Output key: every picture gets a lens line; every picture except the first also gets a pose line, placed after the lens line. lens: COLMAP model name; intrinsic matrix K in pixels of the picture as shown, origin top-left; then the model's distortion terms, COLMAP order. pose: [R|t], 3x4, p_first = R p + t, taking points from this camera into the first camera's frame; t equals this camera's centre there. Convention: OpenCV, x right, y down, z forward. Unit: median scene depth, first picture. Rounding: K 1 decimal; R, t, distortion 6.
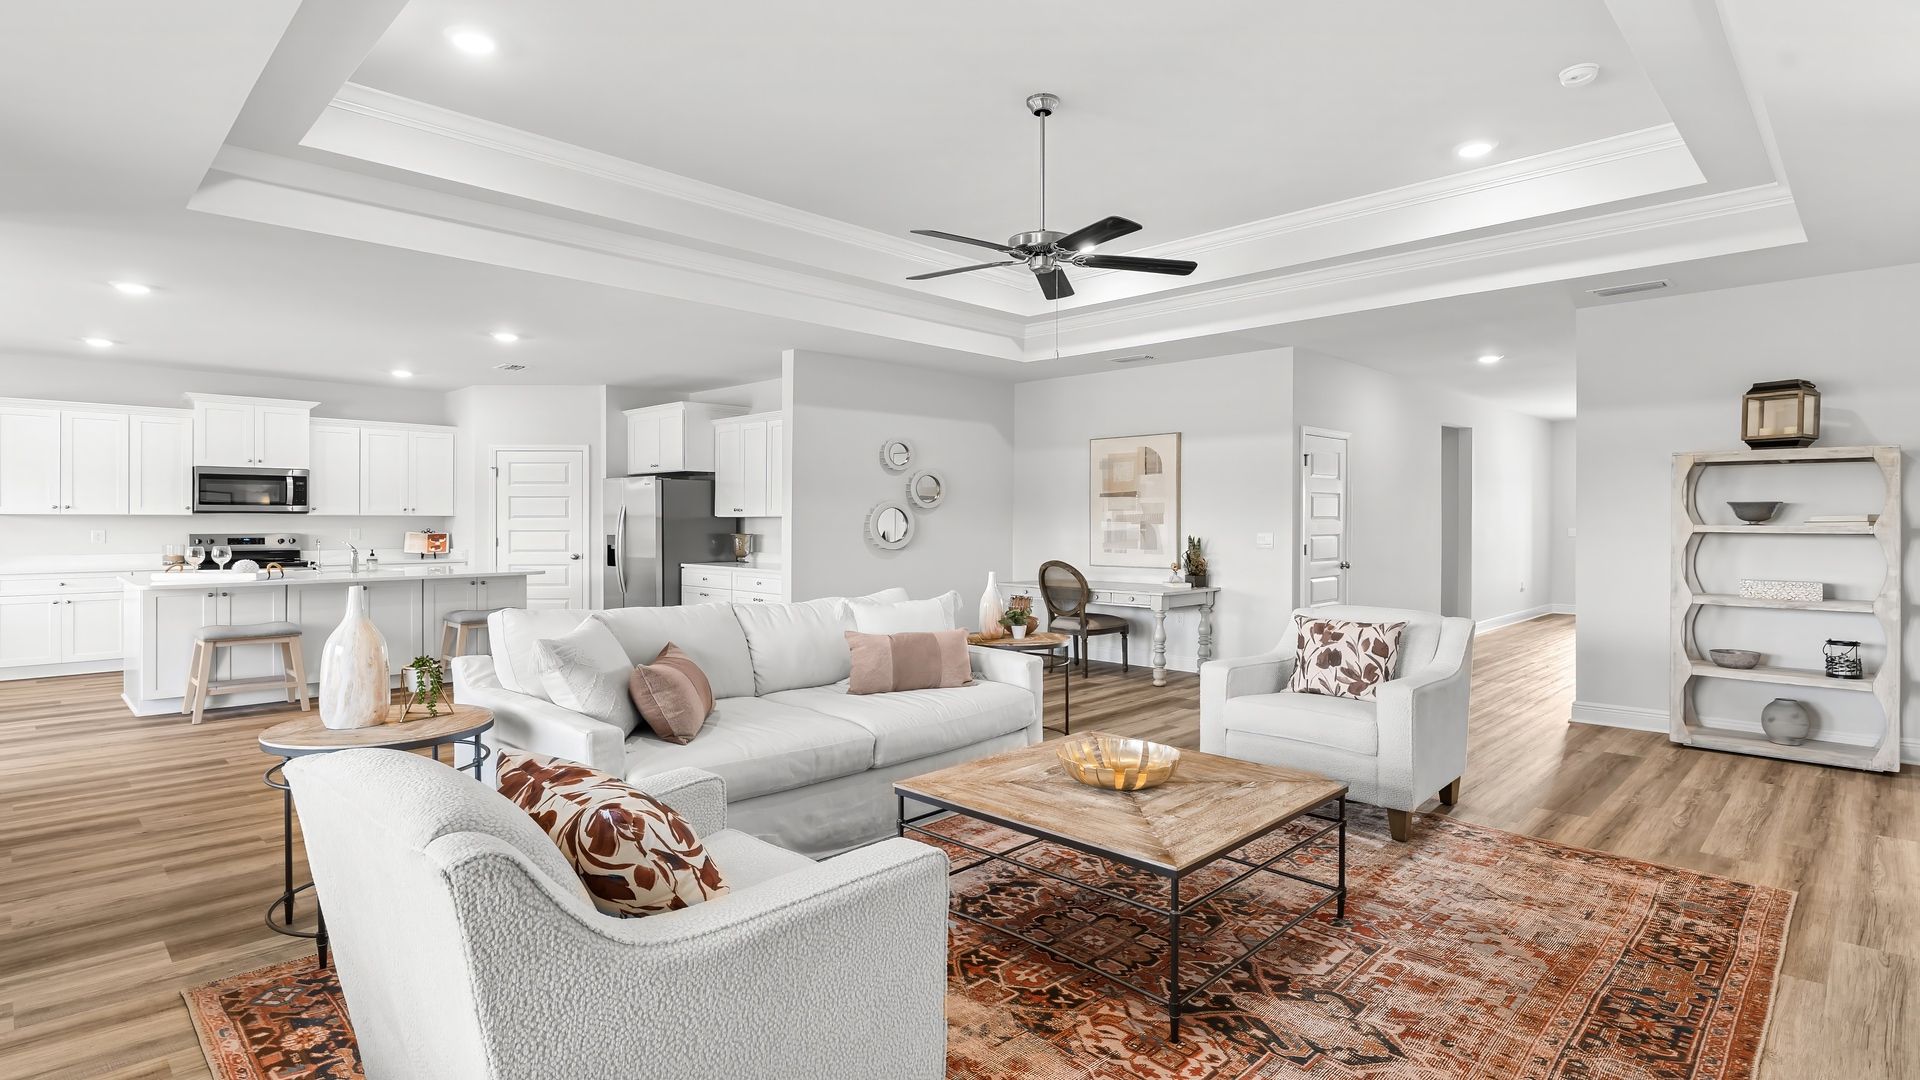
lens RADIAL K [[956.1, 0, 961.7], [0, 956.1, 521.3], [0, 0, 1]] dist [-0.004524, 0.000654]
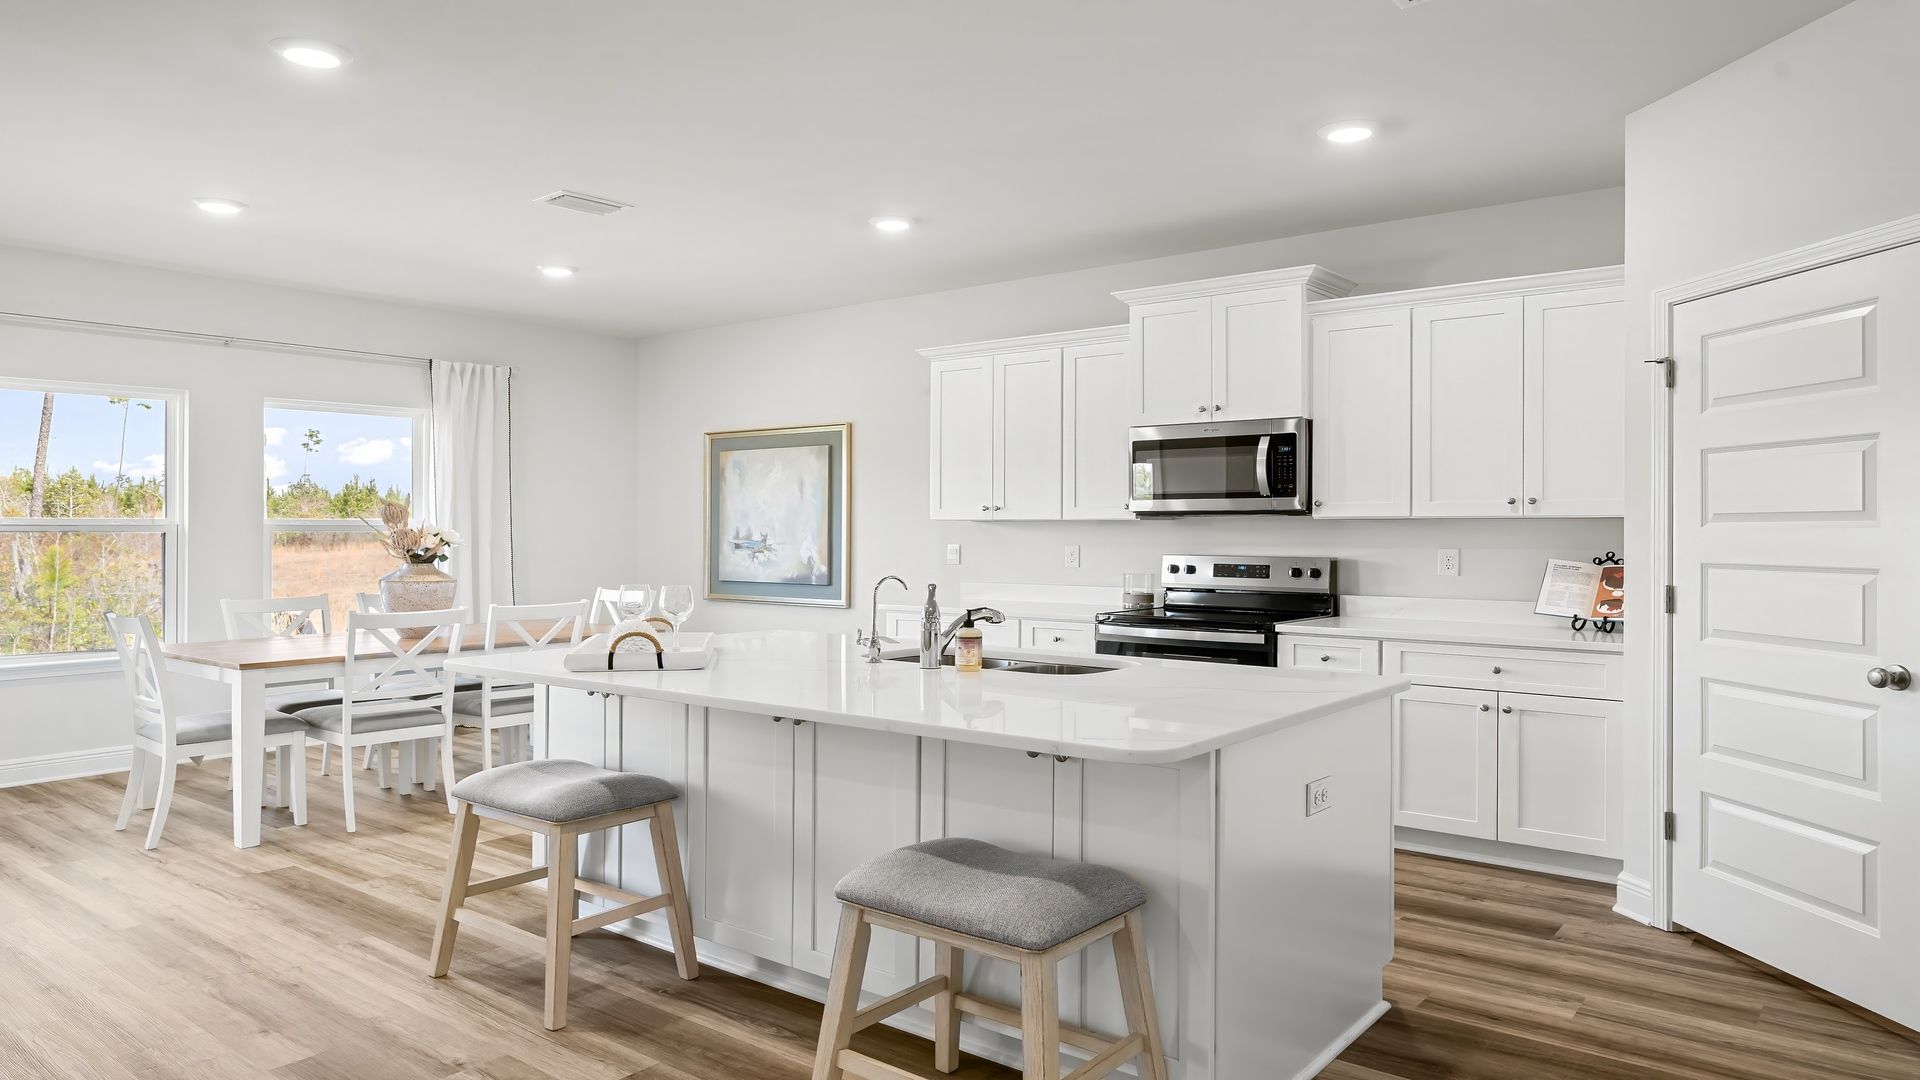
lens RADIAL K [[1215.9, 0, 958.9], [0, 1215.9, 535.0], [0, 0, 1]] dist [0.001182, -0.000584]
pose [[0.105312, 0.005064, -0.994426, -0.352893], [-0.001533, 0.999987, 0.004930, -0.002844], [0.994438, 0.001006, 0.105319, 2.168380]]
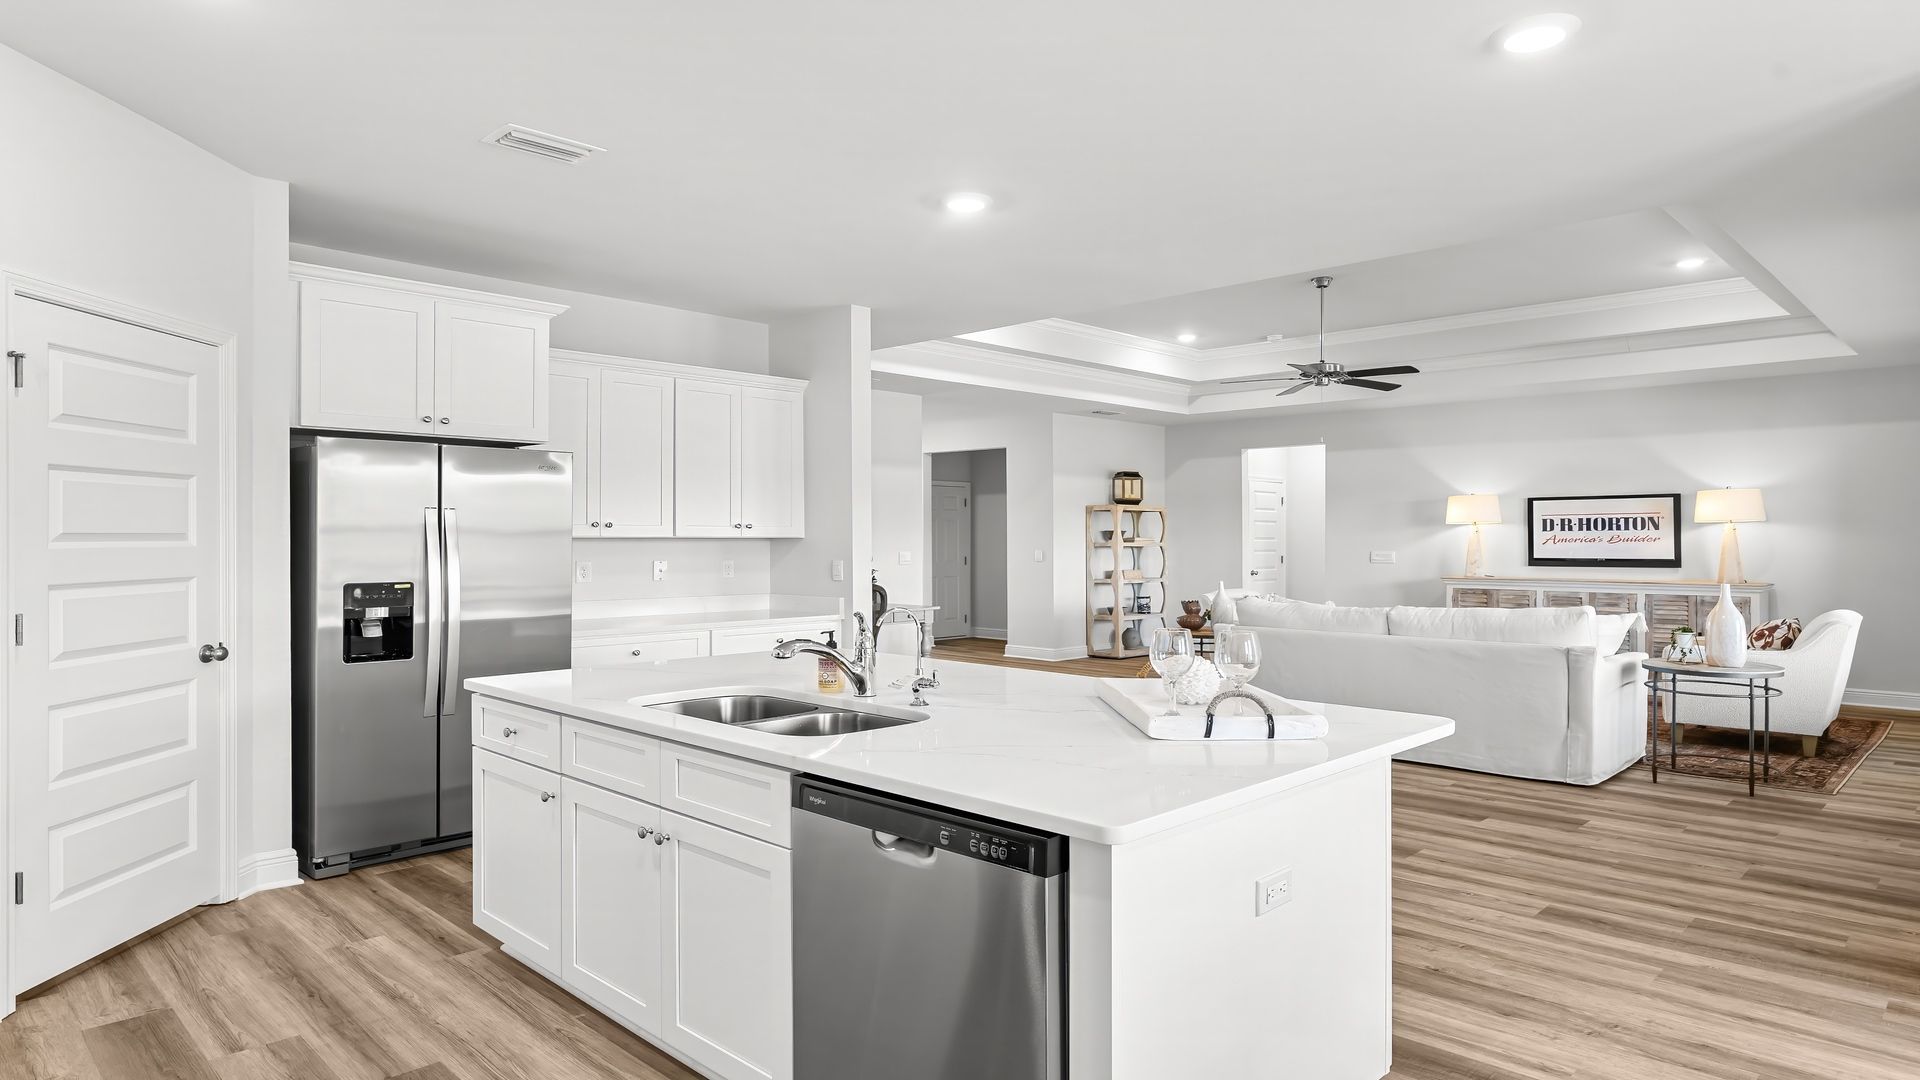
lens RADIAL K [[1095.8, 0, 960.0], [0, 1095.8, 540.0], [0, 0, 1]] dist [0.000267, 0.000278]
pose [[0.006088, -0.004279, 0.999972, -2.385724], [-0.000153, 0.999991, 0.004280, -0.016784], [-0.999981, -0.000179, 0.006087, 2.169674]]
